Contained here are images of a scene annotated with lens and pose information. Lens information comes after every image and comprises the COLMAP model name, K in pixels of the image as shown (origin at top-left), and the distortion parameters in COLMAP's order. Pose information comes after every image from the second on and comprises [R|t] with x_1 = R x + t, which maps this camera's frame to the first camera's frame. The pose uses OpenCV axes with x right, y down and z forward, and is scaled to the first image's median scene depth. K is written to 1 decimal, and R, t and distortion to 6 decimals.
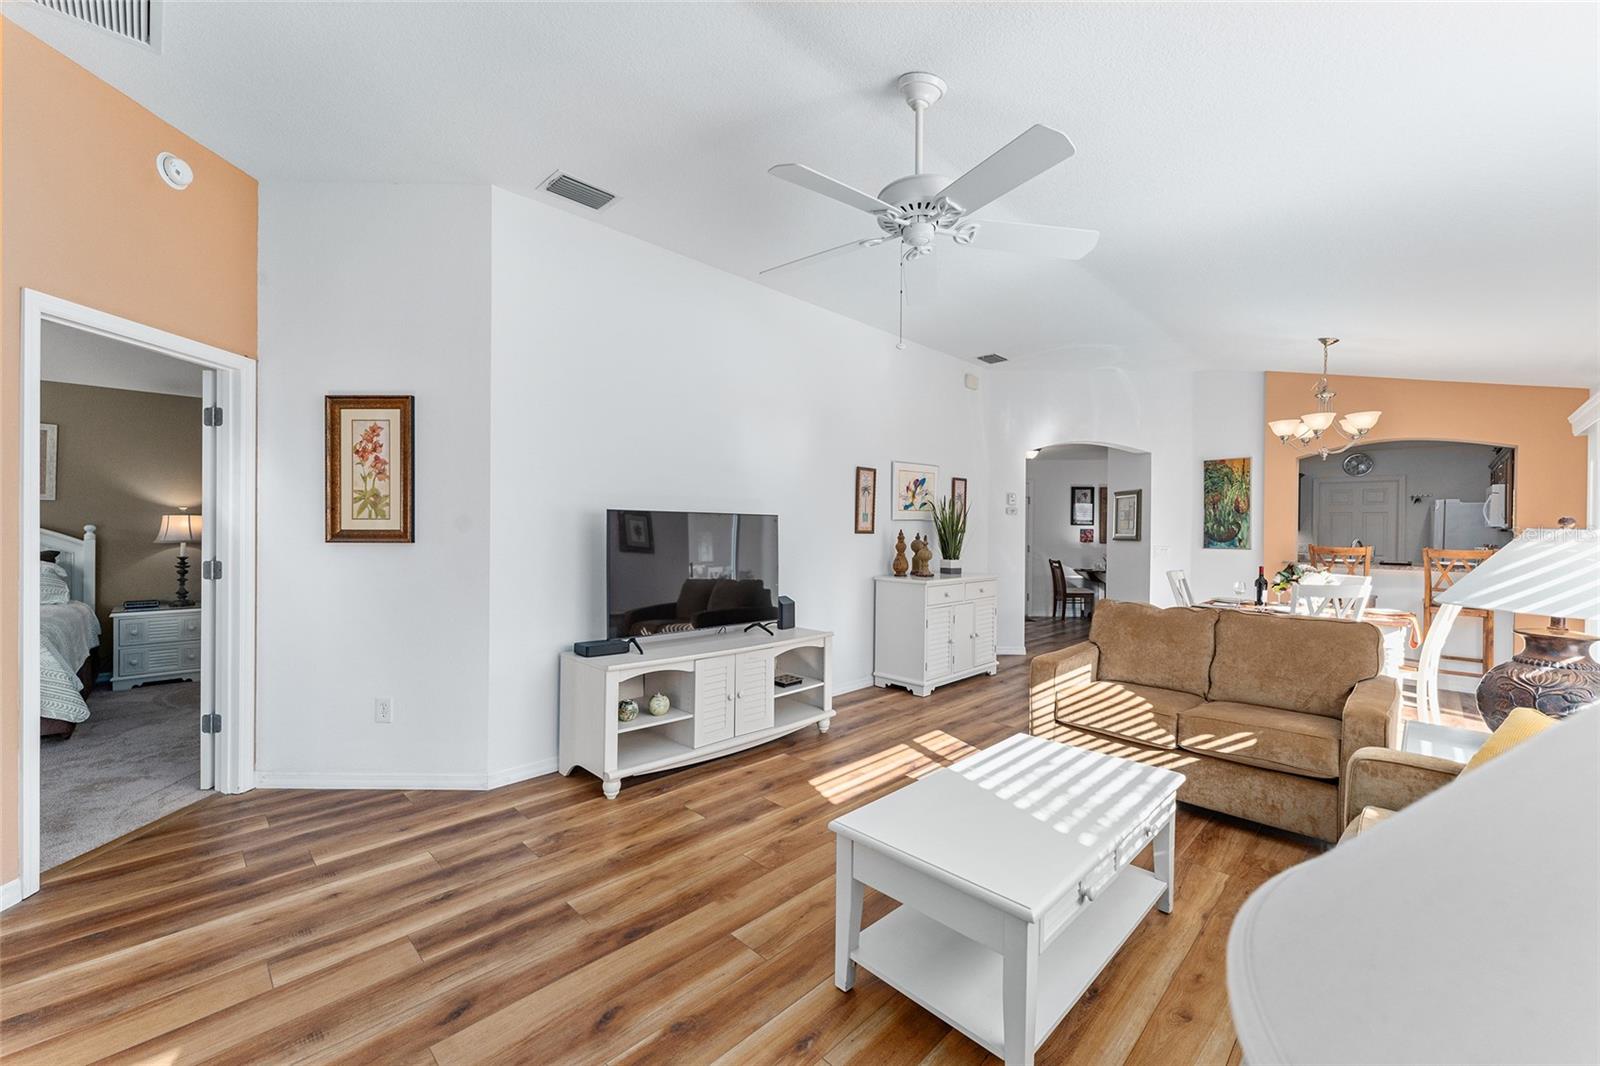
lens RADIAL K [[638.3, 0, 798.3], [0, 638.3, 529.5], [0, 0, 1]] dist [-0.000304, 0.000098]
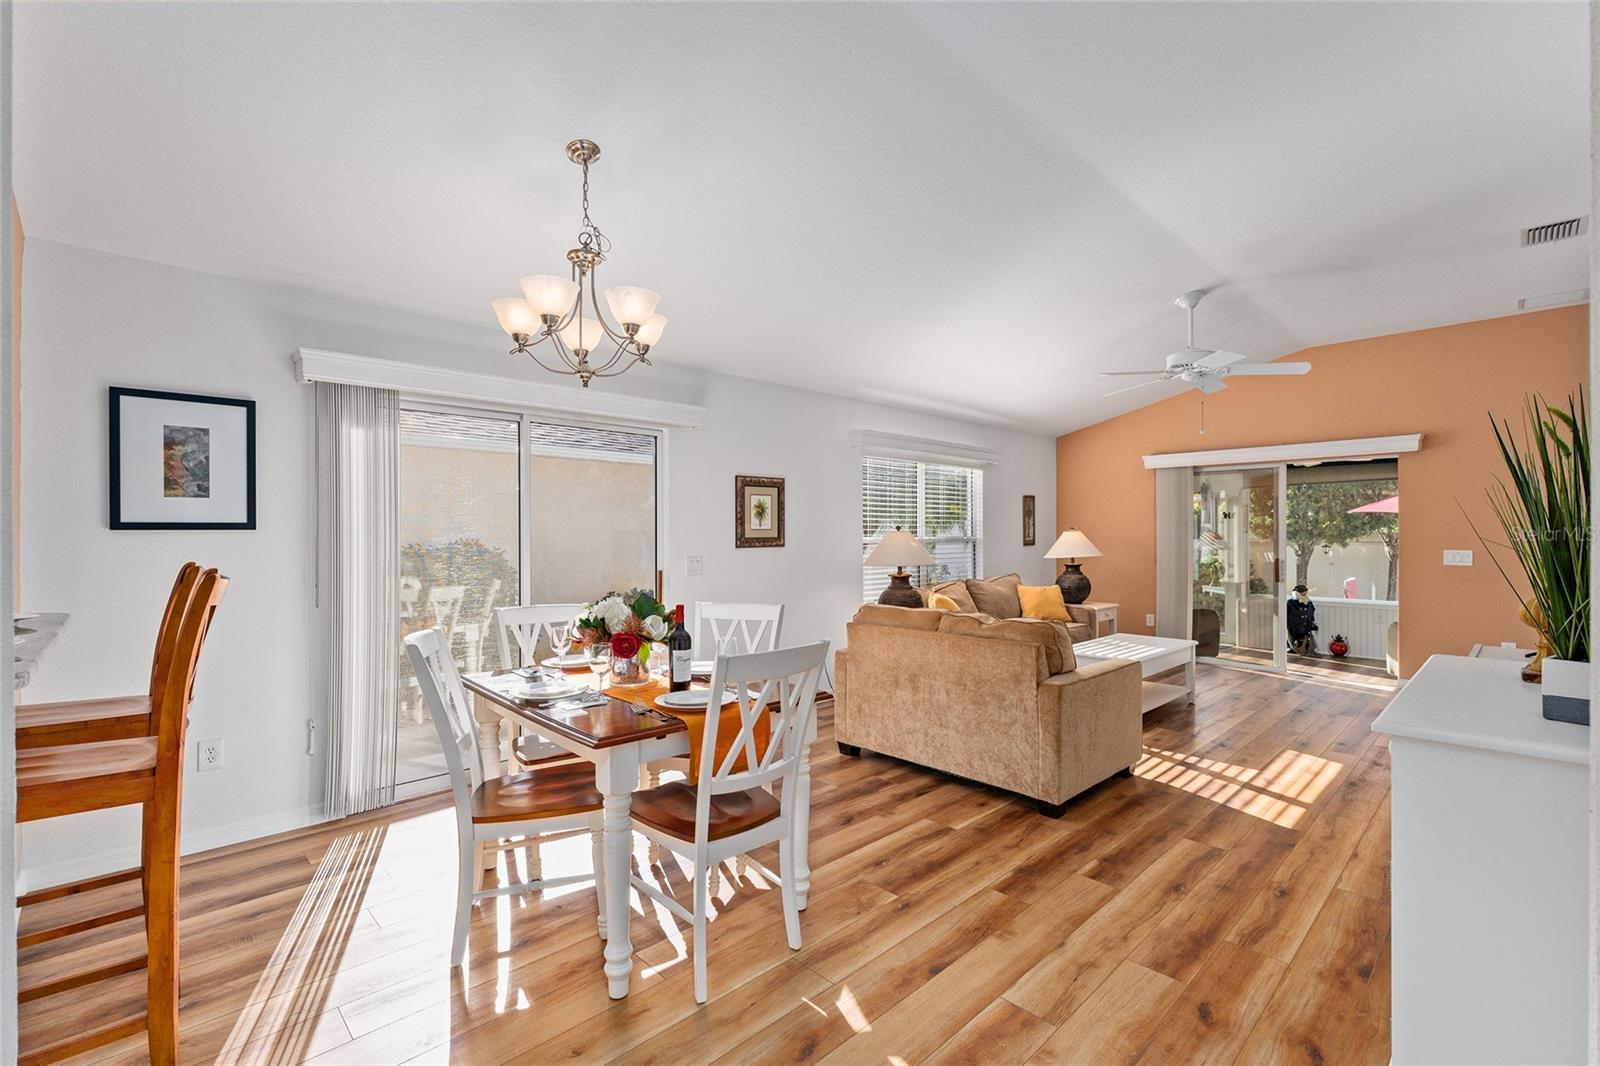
lens RADIAL K [[704.2, 0, 801.6], [0, 704.2, 533.4], [0, 0, 1]] dist [-0.005512, -0.000455]
pose [[-0.999645, -0.008683, 0.025177, 0.575441], [-0.008633, 0.999961, 0.002071, 0.003612], [-0.025194, 0.001853, -0.999681, 1.397135]]
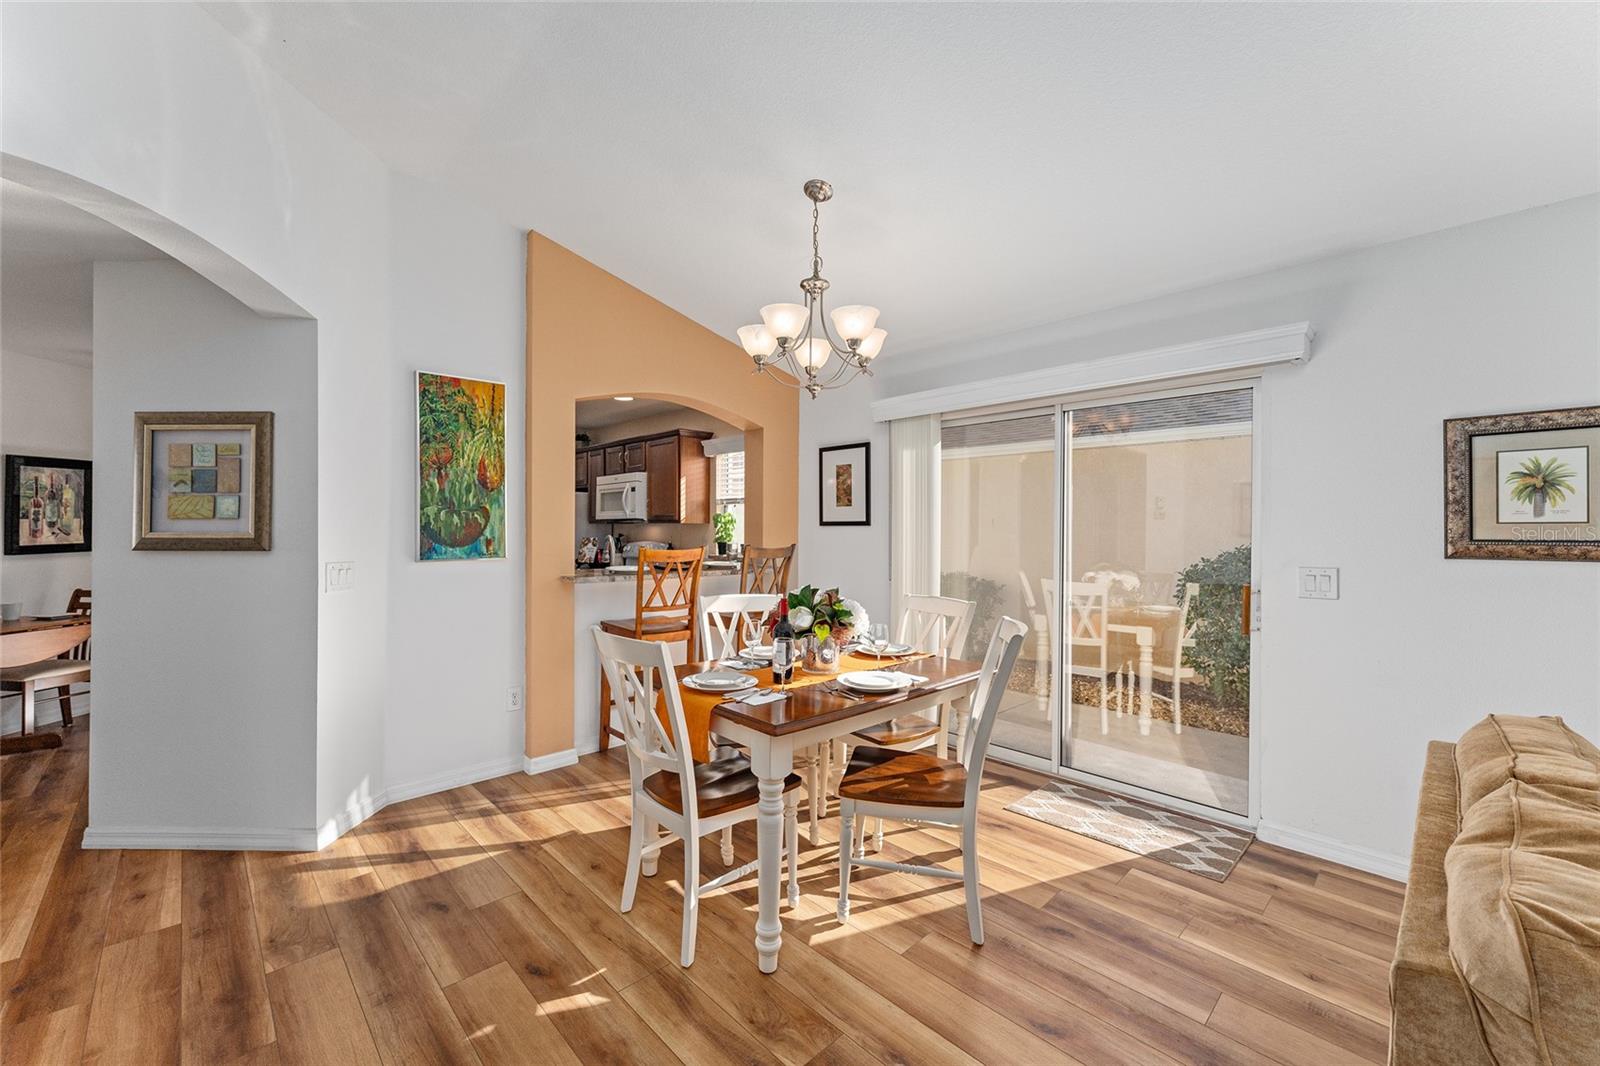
lens RADIAL K [[638.3, 0, 787.1], [0, 638.3, 526.2], [0, 0, 1]] dist [-0.000304, 0.000098]
pose [[0.030068, -0.006862, 0.999524, 0.228233], [-0.001011, 0.999976, 0.006896, 0.000680], [-0.999547, -0.001218, 0.030060, 0.909507]]
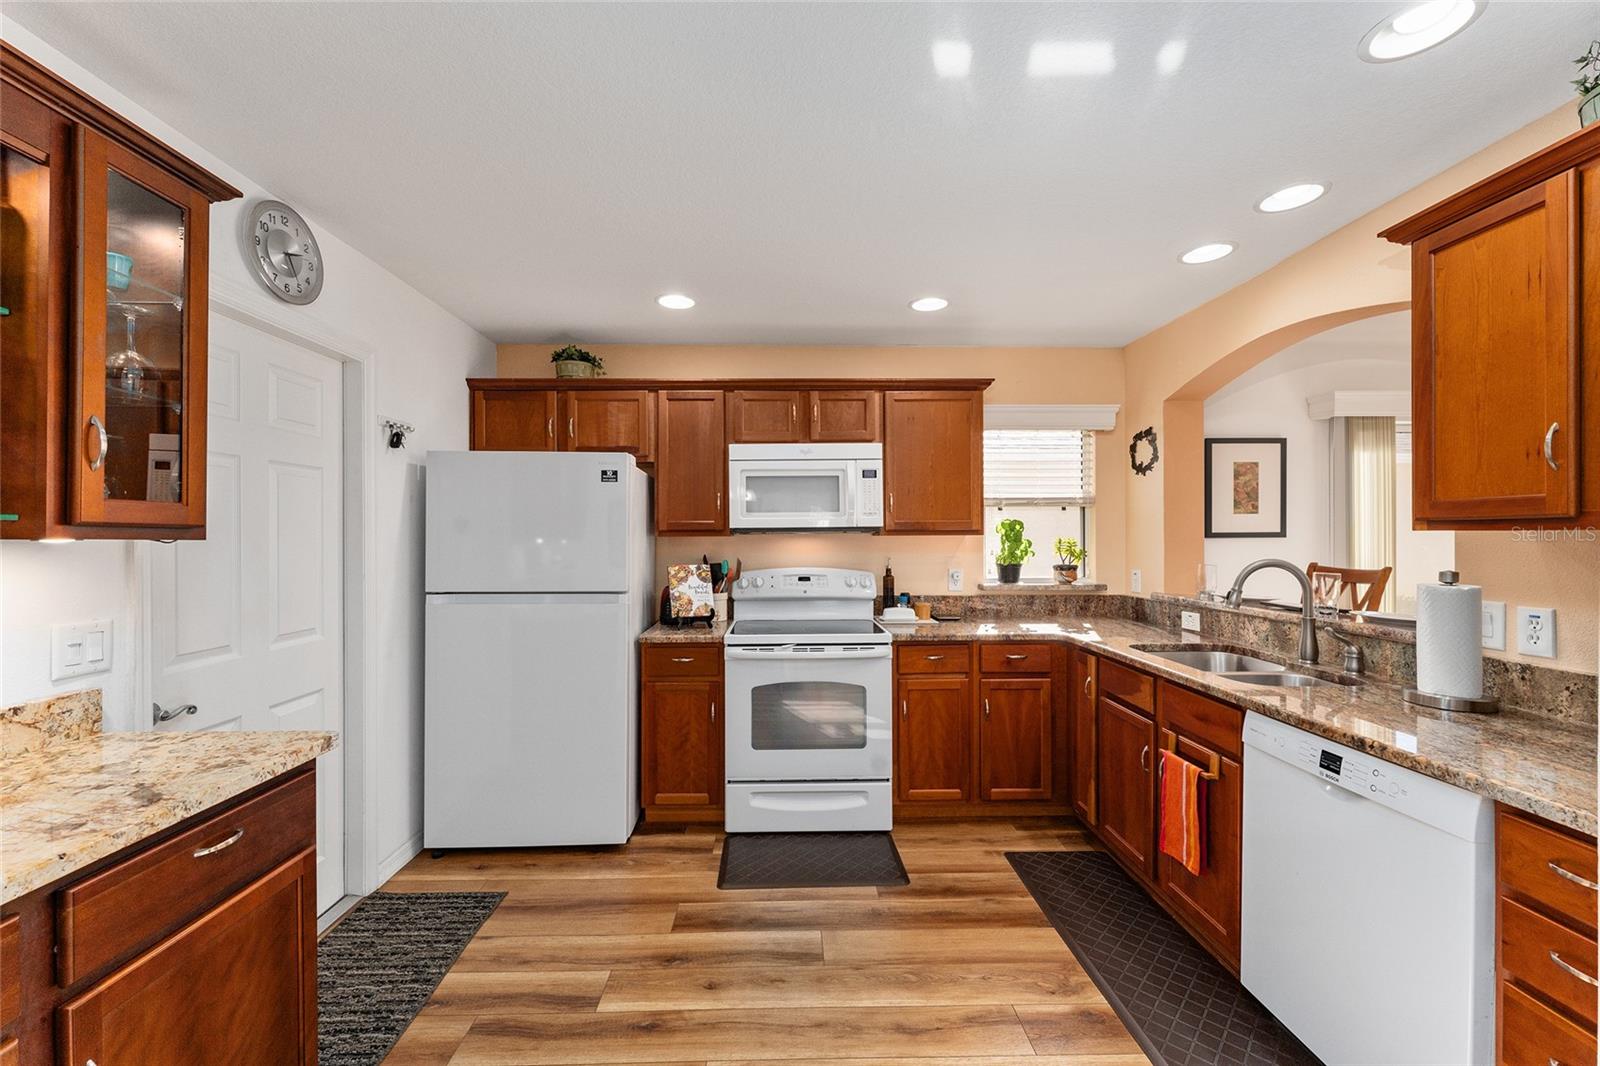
lens RADIAL K [[638.3, 0, 795.7], [0, 638.3, 532.6], [0, 0, 1]] dist [-0.000304, 0.000098]
pose [[-0.714084, -0.003075, 0.700053, 0.936781], [-0.000780, 0.999993, 0.003598, -0.001223], [-0.700059, 0.002023, -0.714082, 1.685649]]
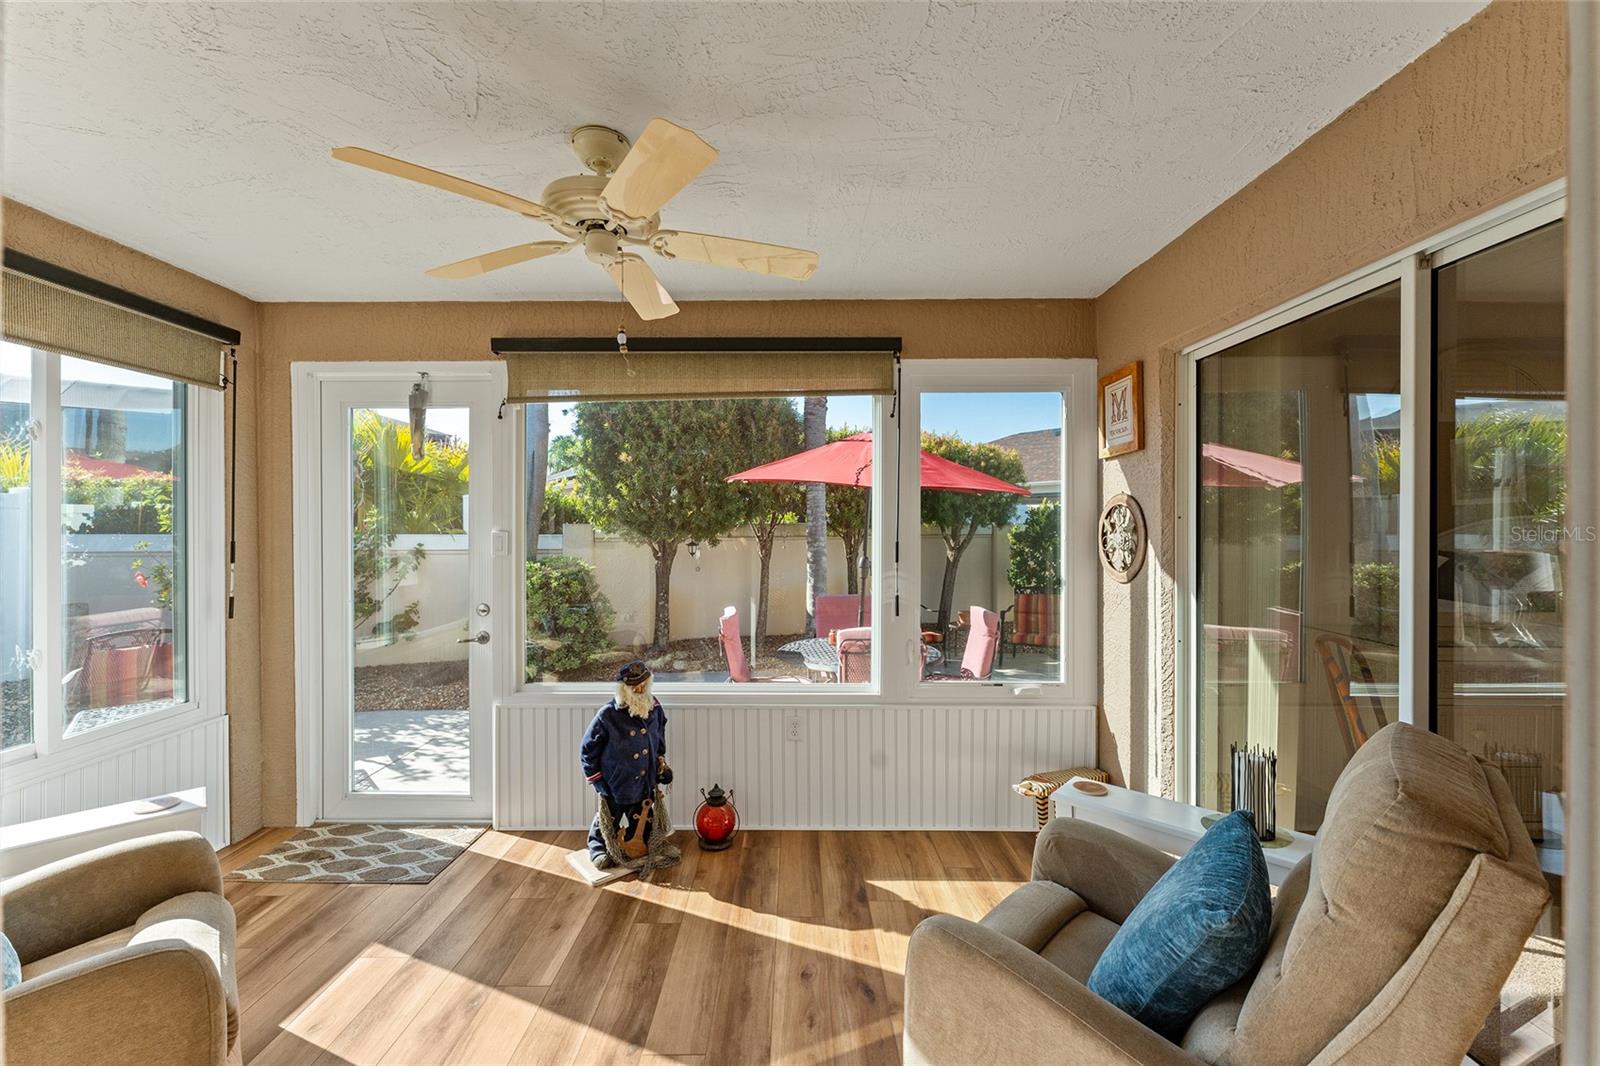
lens RADIAL K [[638.3, 0, 794.1], [0, 638.3, 525.5], [0, 0, 1]] dist [-0.000304, 0.000098]
pose [[-0.716411, -0.009028, -0.697620, -0.284210], [-0.008791, 0.999954, -0.003914, -0.001013], [0.697623, 0.003329, -0.716457, 0.189945]]
